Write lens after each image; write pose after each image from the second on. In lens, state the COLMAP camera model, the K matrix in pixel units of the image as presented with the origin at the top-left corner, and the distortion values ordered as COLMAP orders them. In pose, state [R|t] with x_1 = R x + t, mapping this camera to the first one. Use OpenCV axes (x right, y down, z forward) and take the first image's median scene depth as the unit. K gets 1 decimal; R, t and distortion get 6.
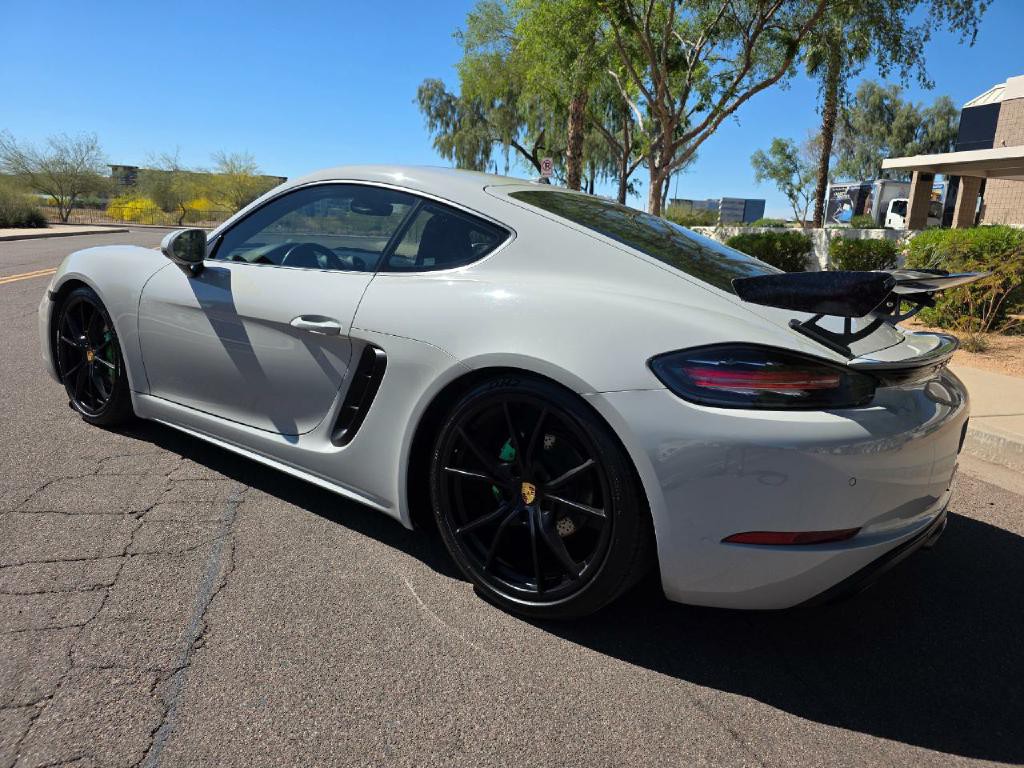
lens RADIAL K [[690.2, 0, 500.6], [0, 690.2, 385.9], [0, 0, 1]] dist [0.040554, -0.043135]
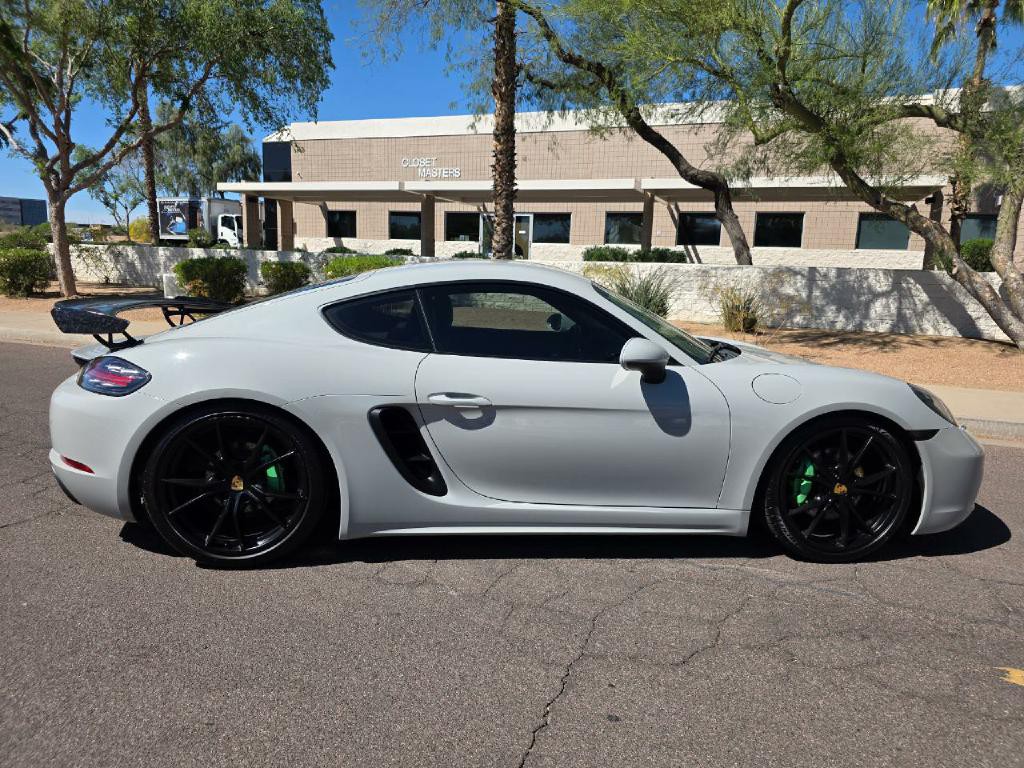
lens RADIAL K [[689.0, 0, 511.6], [0, 689.0, 371.0], [0, 0, 1]] dist [0.044841, -0.045082]
pose [[0.599234, -0.151816, 0.786047, -0.081708], [0.173161, 0.983191, 0.057885, -0.001205], [-0.781623, 0.101426, 0.615450, -0.040411]]
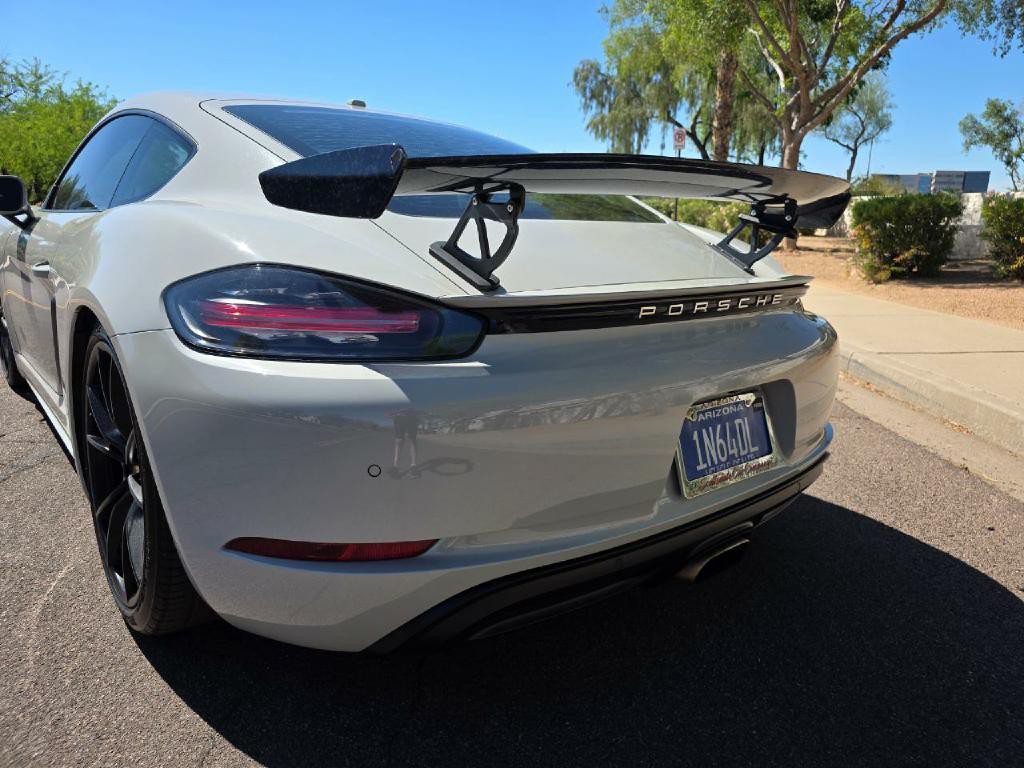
lens RADIAL K [[689.0, 0, 511.6], [0, 689.0, 371.0], [0, 0, 1]] dist [0.044841, -0.045082]
pose [[0.972889, 0.024984, -0.229920, 0.033600], [-0.025323, 0.999678, 0.001474, 0.001702], [0.229883, 0.004388, 0.973208, 0.017311]]
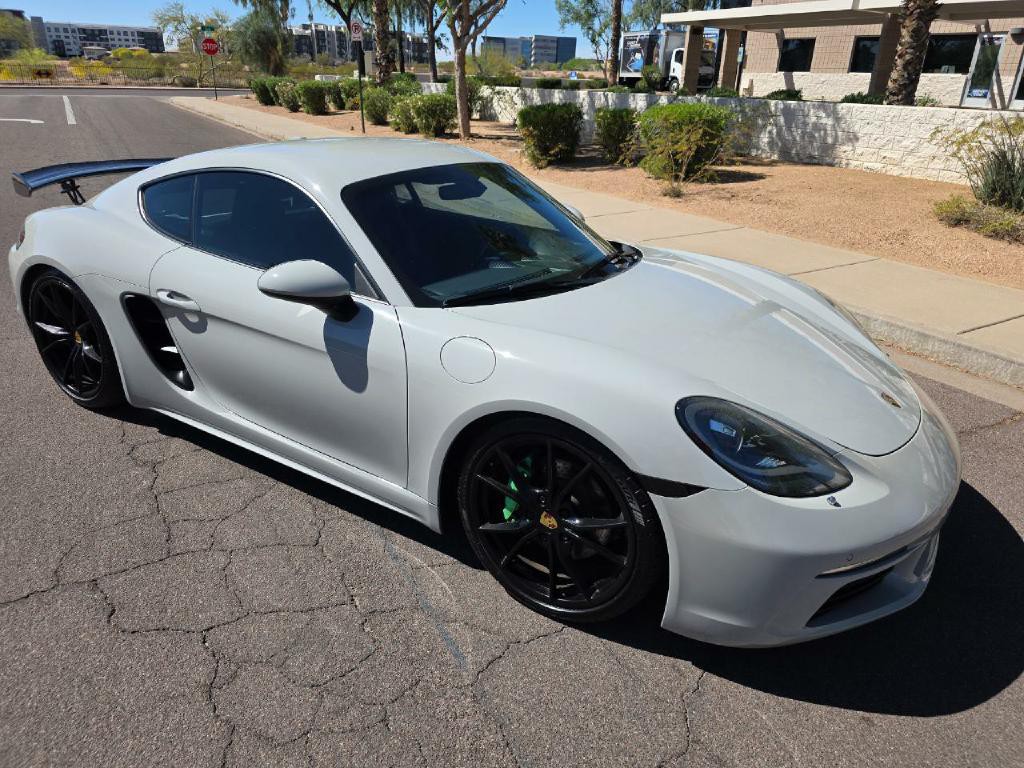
lens RADIAL K [[692.8, 0, 512.2], [0, 692.8, 373.5], [0, 0, 1]] dist [0.034641, -0.033516]
pose [[0.963719, -0.119387, 0.238731, -0.009612], [0.073152, 0.978285, 0.193925, 0.001179], [-0.256699, -0.169426, 0.951525, -0.070096]]
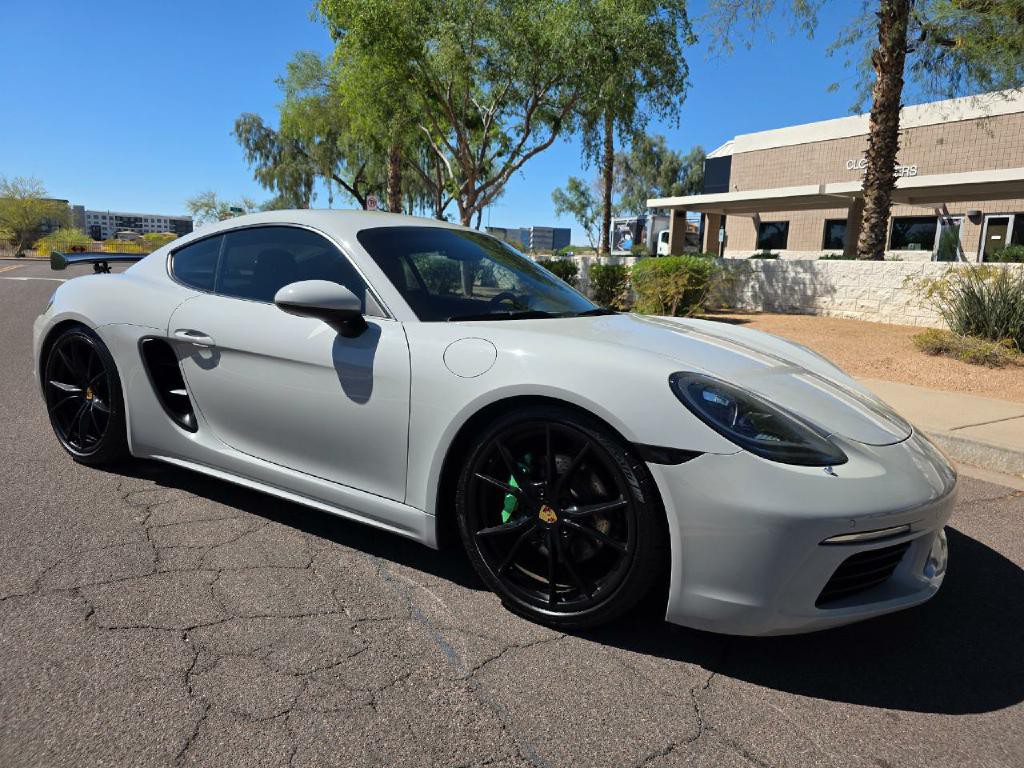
lens RADIAL K [[689.0, 0, 511.6], [0, 689.0, 371.0], [0, 0, 1]] dist [0.044841, -0.045082]
pose [[0.964080, -0.049767, 0.260907, -0.011465], [0.064613, 0.996725, -0.048632, 0.015249], [-0.257632, 0.063743, 0.964138, -0.072790]]
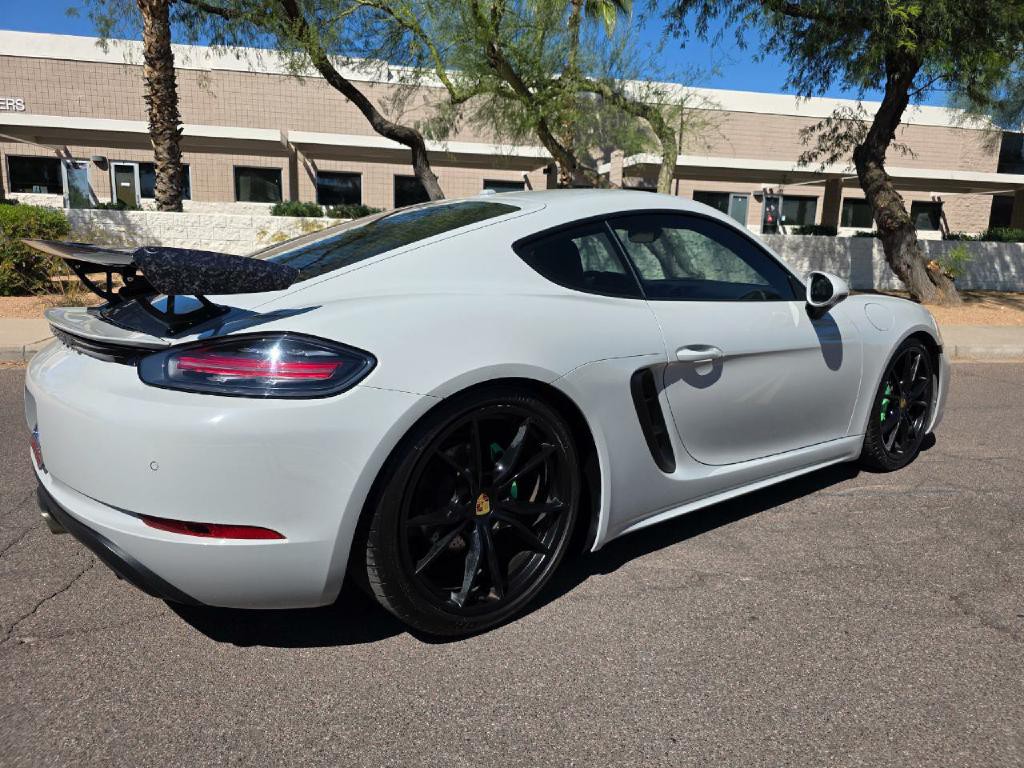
lens RADIAL K [[692.8, 0, 512.2], [0, 692.8, 373.5], [0, 0, 1]] dist [0.034641, -0.033516]
pose [[0.077071, -0.231431, 0.969794, -0.089493], [0.192909, 0.957768, 0.213230, -0.009886], [-0.978185, 0.170648, 0.118462, 0.021330]]
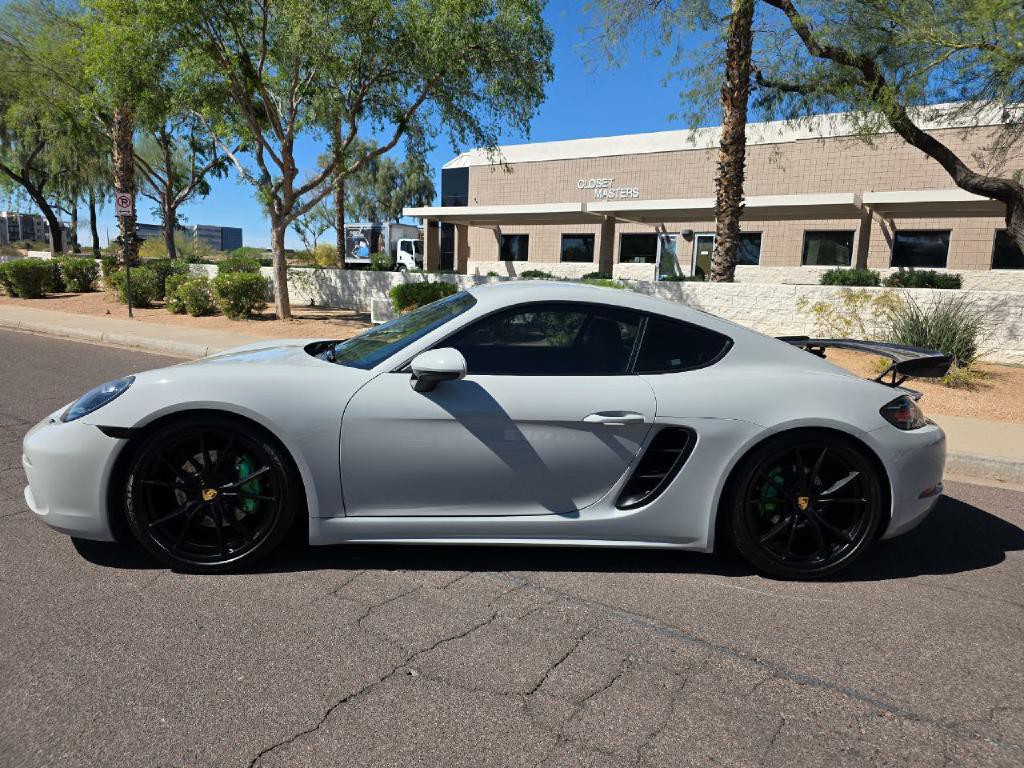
lens RADIAL K [[682.8, 0, 510.6], [0, 682.8, 378.2], [0, 0, 1]] dist [0.078514, -0.107383]
pose [[0.754822, -0.112817, 0.646155, -0.078205], [0.143988, 0.989569, 0.004573, -0.012515], [-0.639931, 0.089587, 0.763193, 0.009807]]
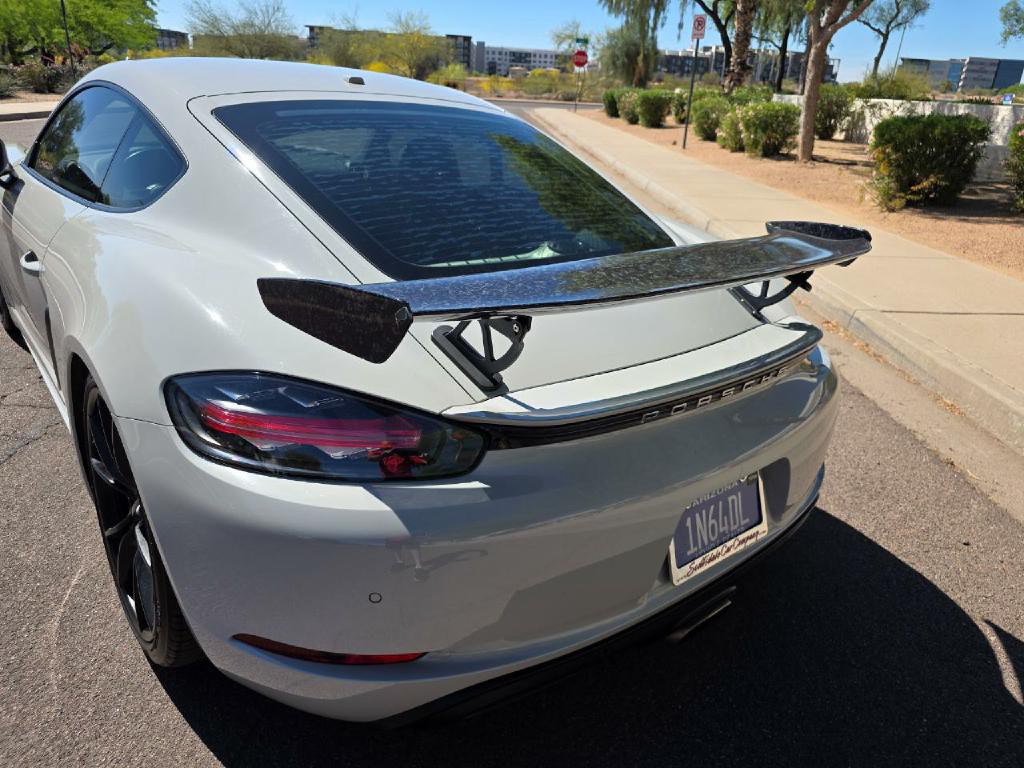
lens RADIAL K [[693.0, 0, 504.0], [0, 693.0, 377.9], [0, 0, 1]] dist [0.033809, -0.035921]
pose [[0.970041, 0.099277, -0.221729, 0.032636], [-0.061473, 0.983295, 0.171322, -0.008454], [0.235033, -0.152559, 0.959940, 0.017949]]
